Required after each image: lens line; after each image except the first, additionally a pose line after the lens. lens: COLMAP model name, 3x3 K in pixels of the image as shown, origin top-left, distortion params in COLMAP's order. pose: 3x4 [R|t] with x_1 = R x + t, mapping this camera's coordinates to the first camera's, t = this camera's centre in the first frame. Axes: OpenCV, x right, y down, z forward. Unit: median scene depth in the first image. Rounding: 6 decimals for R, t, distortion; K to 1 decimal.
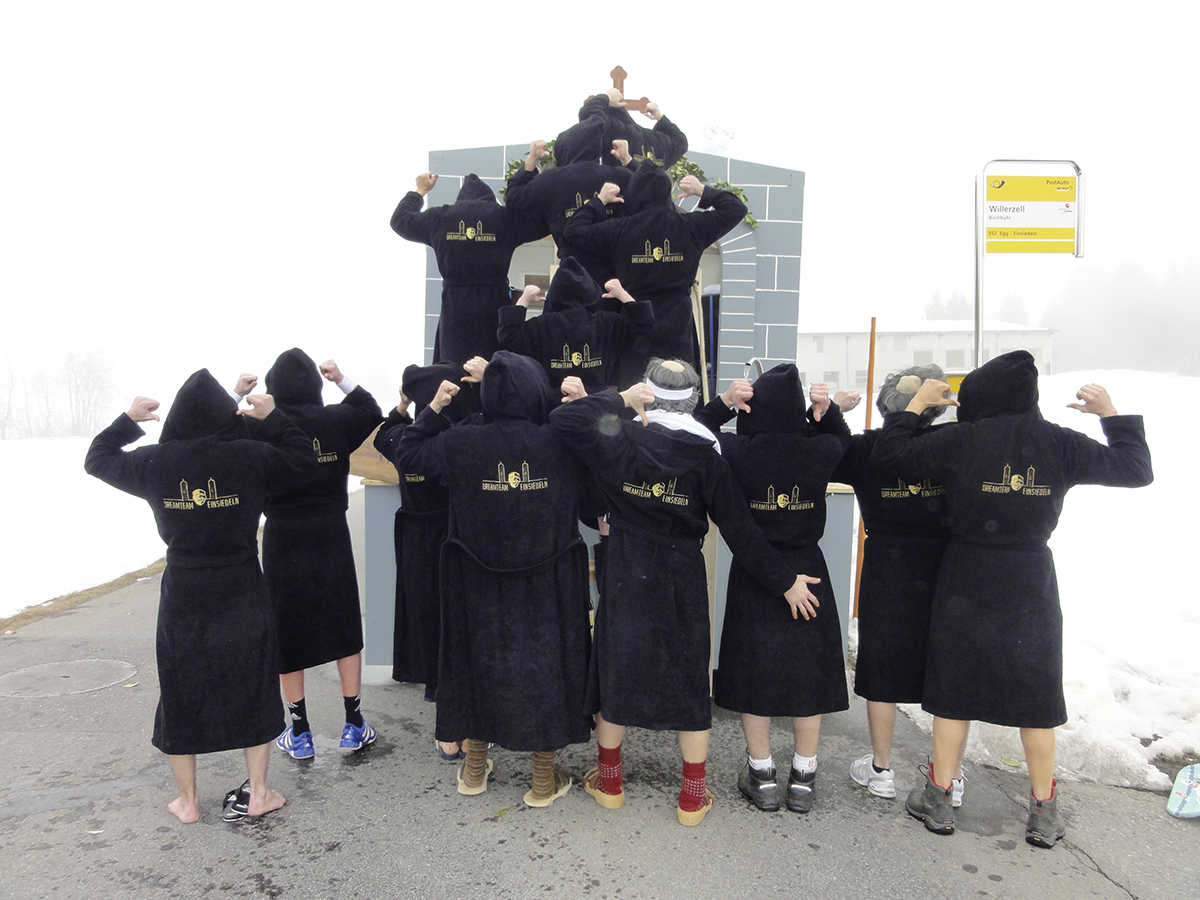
lens RADIAL K [[869.9, 0, 607.6], [0, 869.9, 449.5], [0, 0, 1]] dist [0.001575, -0.003761]
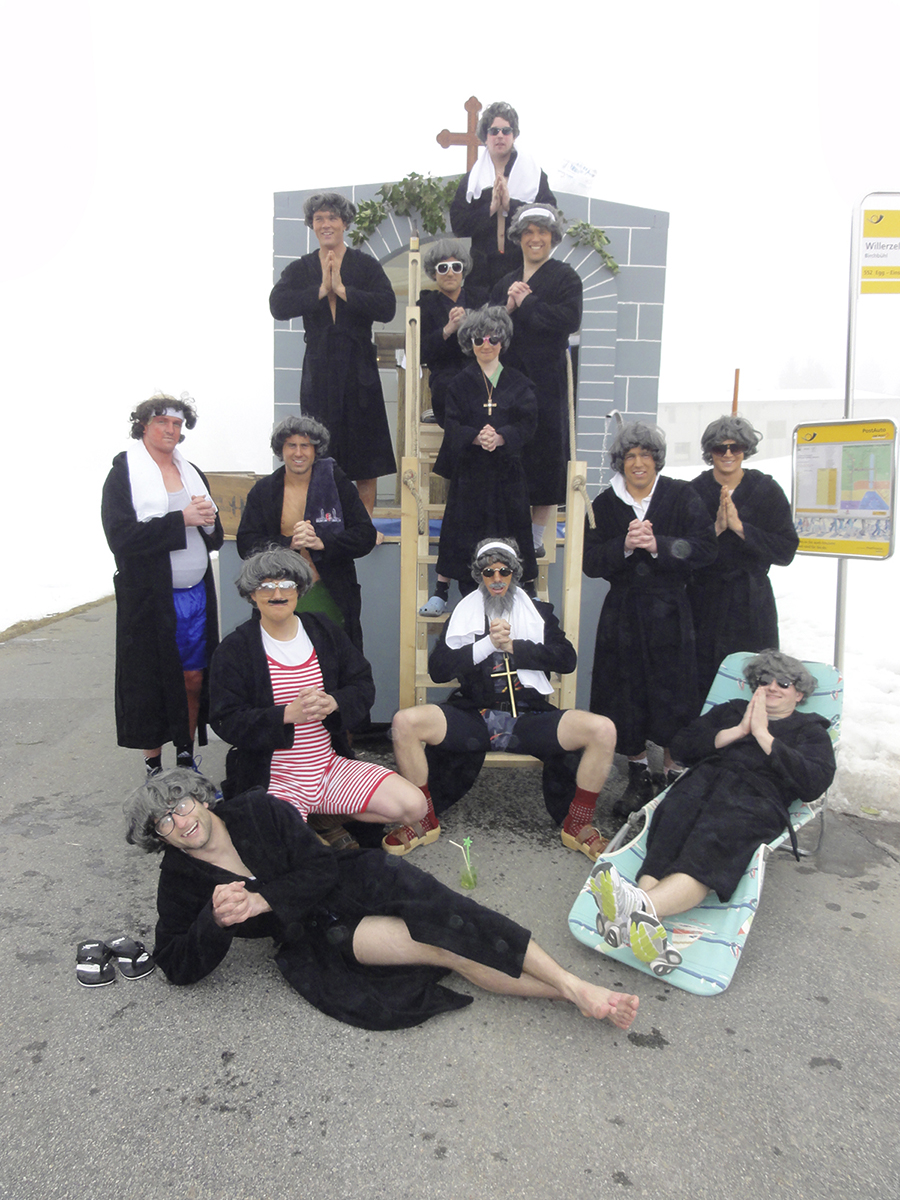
lens RADIAL K [[869.9, 0, 453.6], [0, 869.9, 603.2], [0, 0, 1]] dist [0.001575, -0.003761]
pose [[0.999983, -0.005256, -0.002417, -0.015176], [0.005451, 0.995999, 0.089193, 0.033997], [0.001938, -0.089205, 0.996011, 0.024449]]
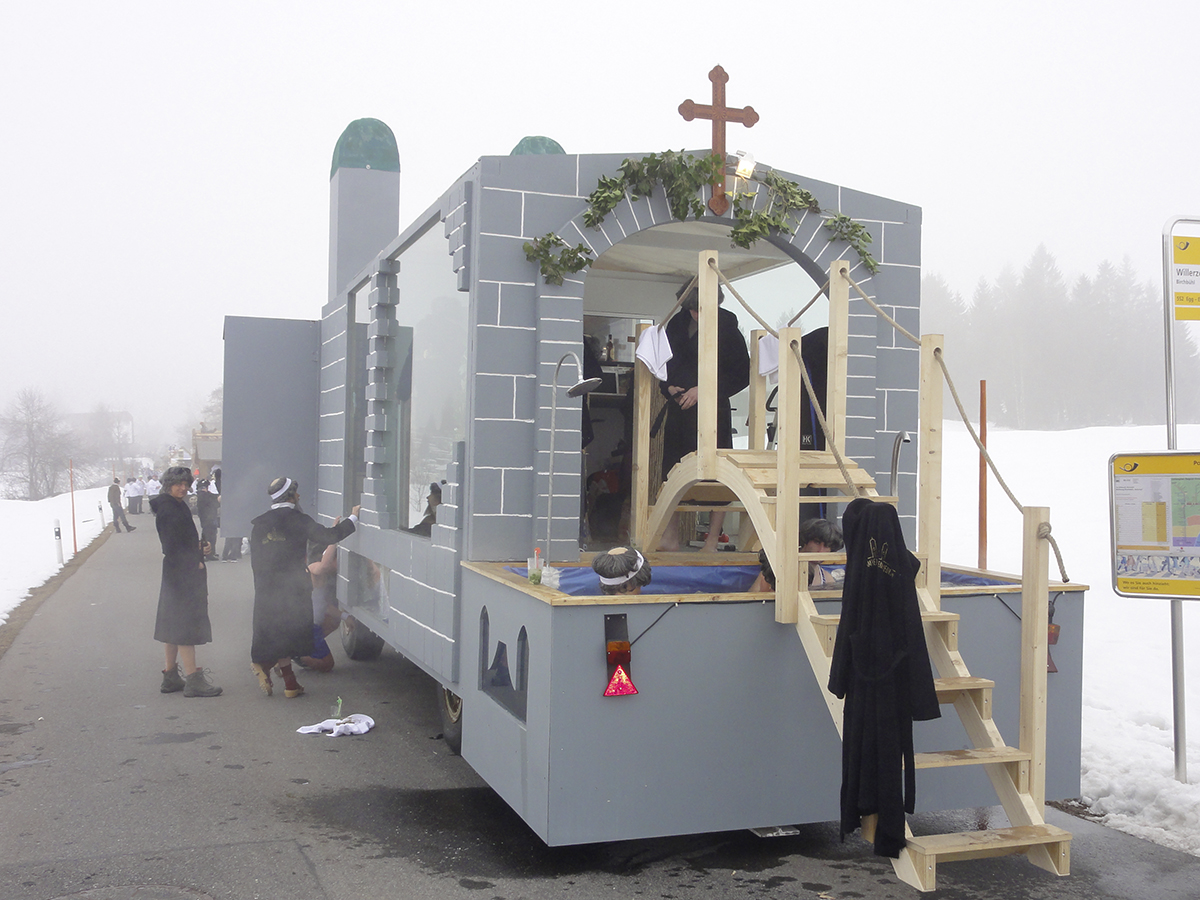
lens RADIAL K [[1394.1, 0, 596.0], [0, 1394.1, 448.2], [0, 0, 1]] dist [0.022934, 0.000000]
pose [[0.949941, -0.003594, 0.312408, -0.818043], [0.025149, 0.997569, -0.064993, -0.018061], [-0.311415, 0.069596, 0.947722, -0.254025]]
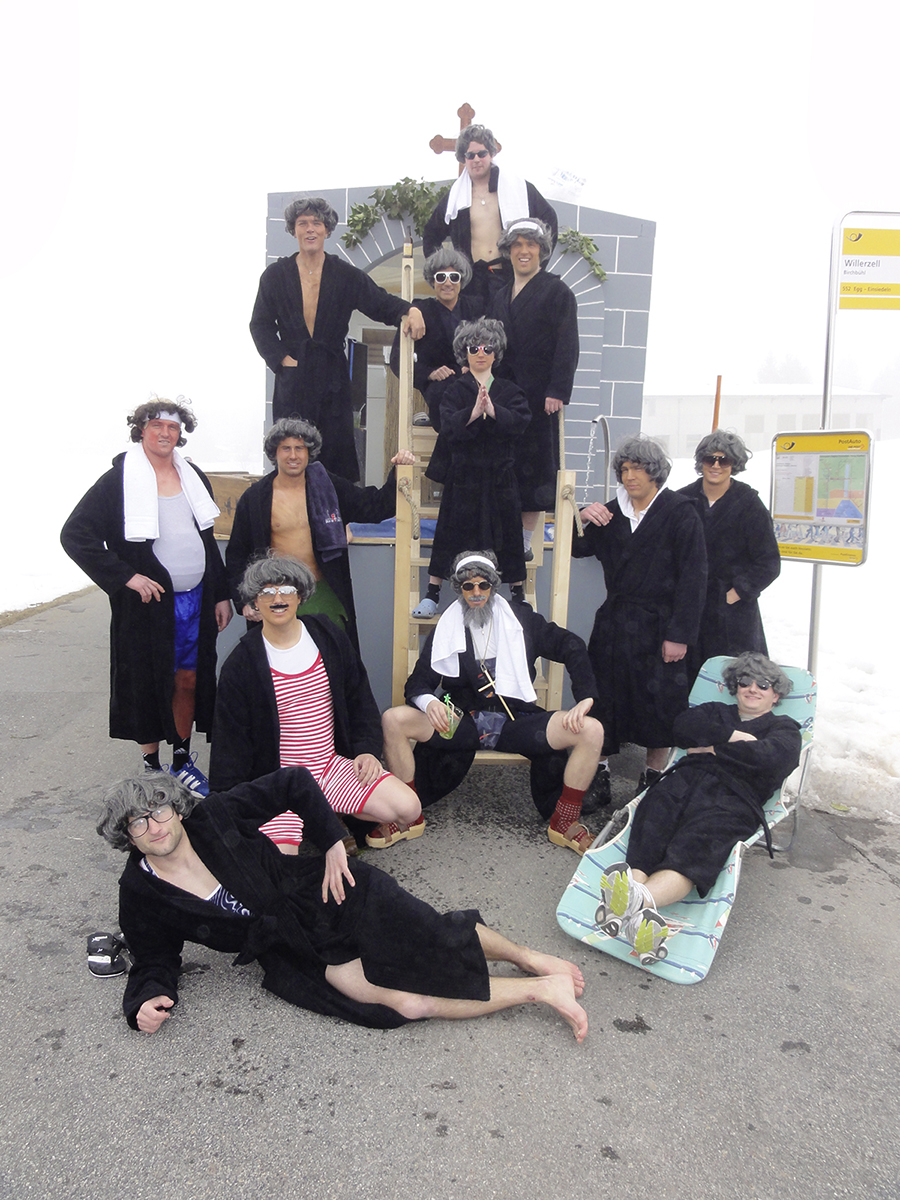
lens RADIAL K [[869.9, 0, 457.0], [0, 869.9, 602.9], [0, 0, 1]] dist [0.001575, -0.003761]
pose [[0.999635, 0.005144, 0.026535, -0.032788], [-0.007829, 0.994741, 0.102121, 0.012243], [-0.025870, -0.102292, 0.994418, -0.009334]]
